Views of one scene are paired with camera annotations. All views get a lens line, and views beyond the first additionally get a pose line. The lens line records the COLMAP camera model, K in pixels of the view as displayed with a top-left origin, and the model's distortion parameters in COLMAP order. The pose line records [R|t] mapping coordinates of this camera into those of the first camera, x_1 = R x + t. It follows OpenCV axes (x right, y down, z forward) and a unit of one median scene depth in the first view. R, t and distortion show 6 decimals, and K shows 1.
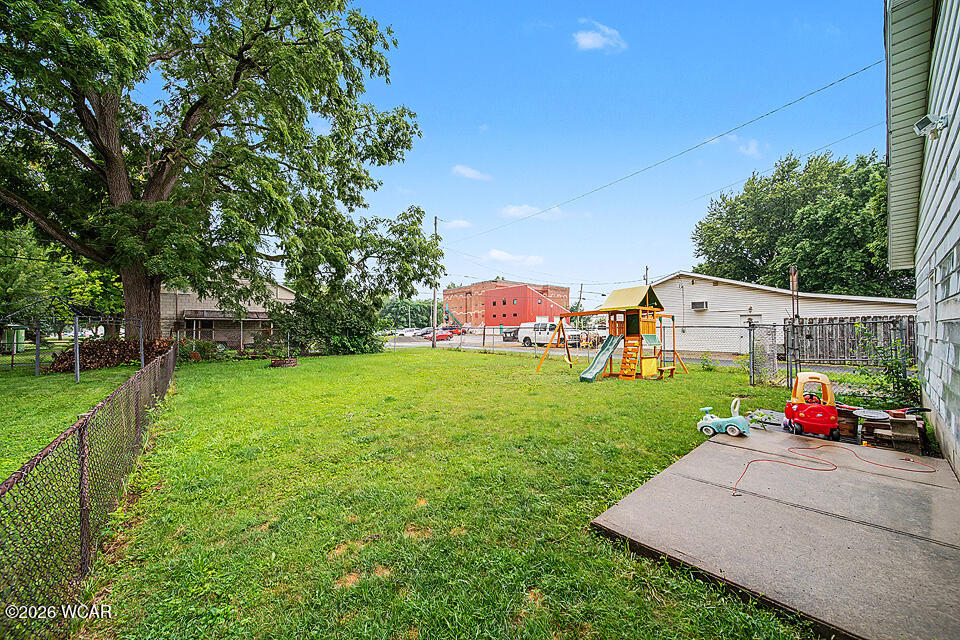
lens RADIAL K [[337.0, 0, 477.9], [0, 337.0, 340.2], [0, 0, 1]] dist [-0.000081, -0.000064]
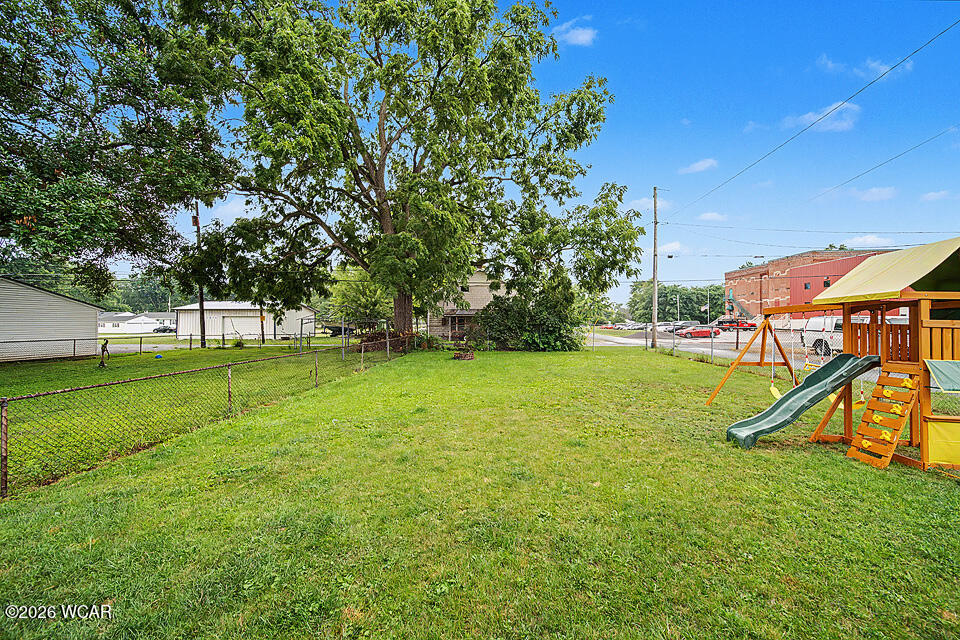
lens RADIAL K [[340.9, 0, 479.1], [0, 340.9, 325.5], [0, 0, 1]] dist [-0.000654, -0.000338]
pose [[0.718377, 0.013484, -0.695523, 0.178790], [-0.026461, 0.999618, -0.007952, -0.019460], [0.695150, 0.024117, 0.718460, 0.153008]]
